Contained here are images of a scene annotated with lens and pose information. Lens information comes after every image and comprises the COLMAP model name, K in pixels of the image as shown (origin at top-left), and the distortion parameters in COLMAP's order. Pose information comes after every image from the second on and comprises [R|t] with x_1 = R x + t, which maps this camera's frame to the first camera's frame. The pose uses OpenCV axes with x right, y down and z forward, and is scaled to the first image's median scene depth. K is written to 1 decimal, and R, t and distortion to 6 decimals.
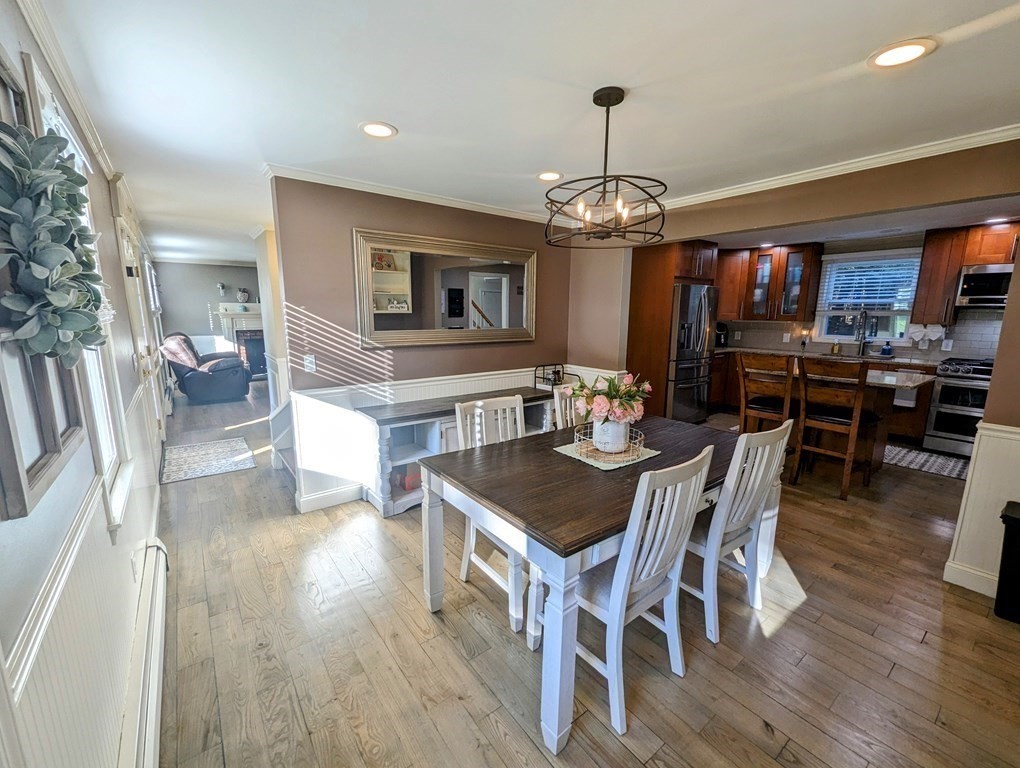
lens RADIAL K [[429.4, 0, 509.3], [0, 429.4, 387.5], [0, 0, 1]] dist [-0.000031, -0.000751]
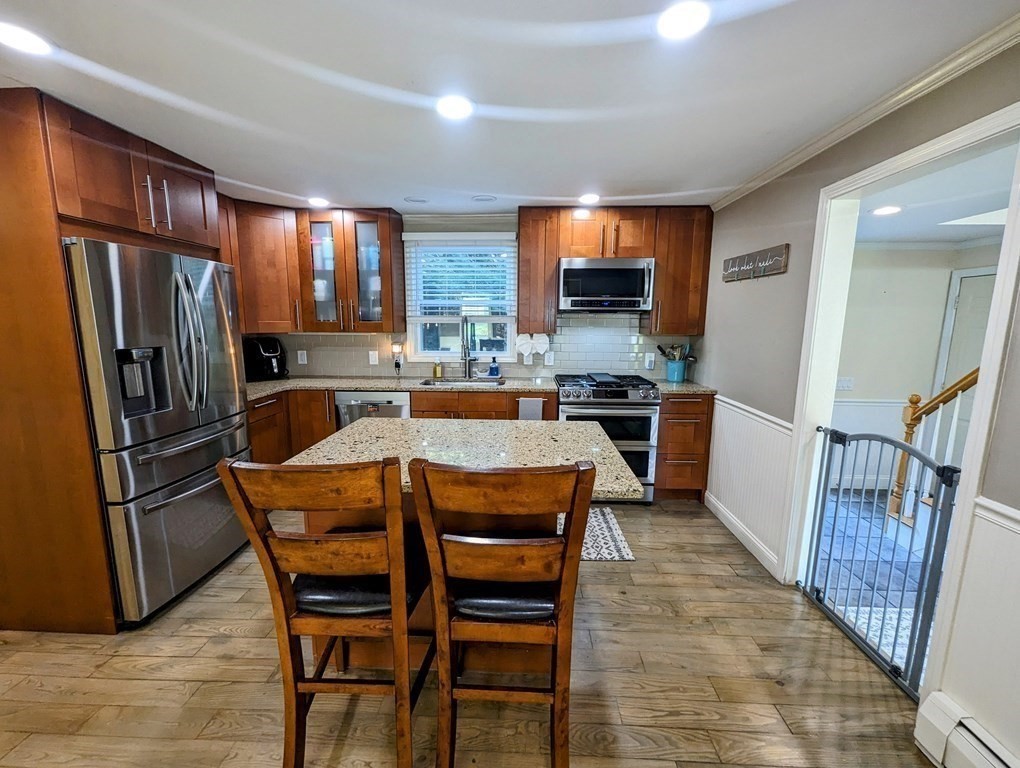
lens RADIAL K [[429.4, 0, 509.3], [0, 429.4, 387.7], [0, 0, 1]] dist [-0.000031, -0.000751]
pose [[0.644817, -0.124092, 0.754197, 0.310557], [0.135271, 0.989684, 0.047185, -0.081280], [-0.752272, 0.071595, 0.654951, 0.465966]]
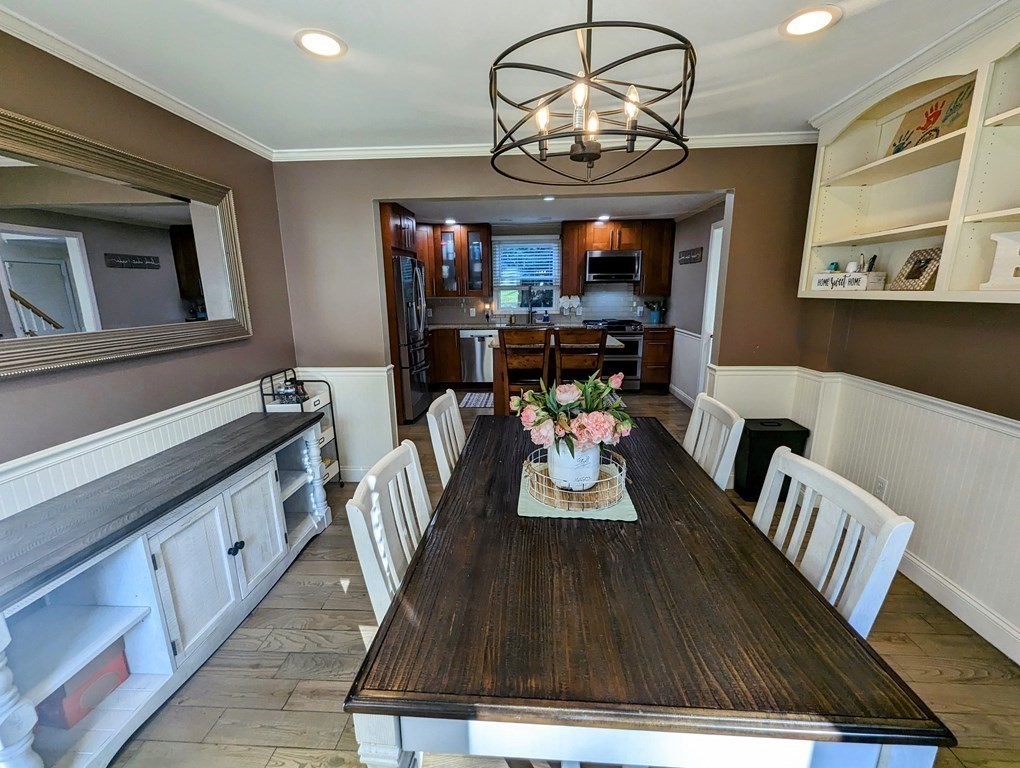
lens RADIAL K [[429.4, 0, 512.0], [0, 429.4, 383.9], [0, 0, 1]] dist [-0.000031, -0.000751]
pose [[0.655662, -0.176955, 0.734026, -0.123102], [0.148847, 0.983365, 0.104108, -0.040007], [-0.740237, 0.040998, 0.671095, 0.233814]]
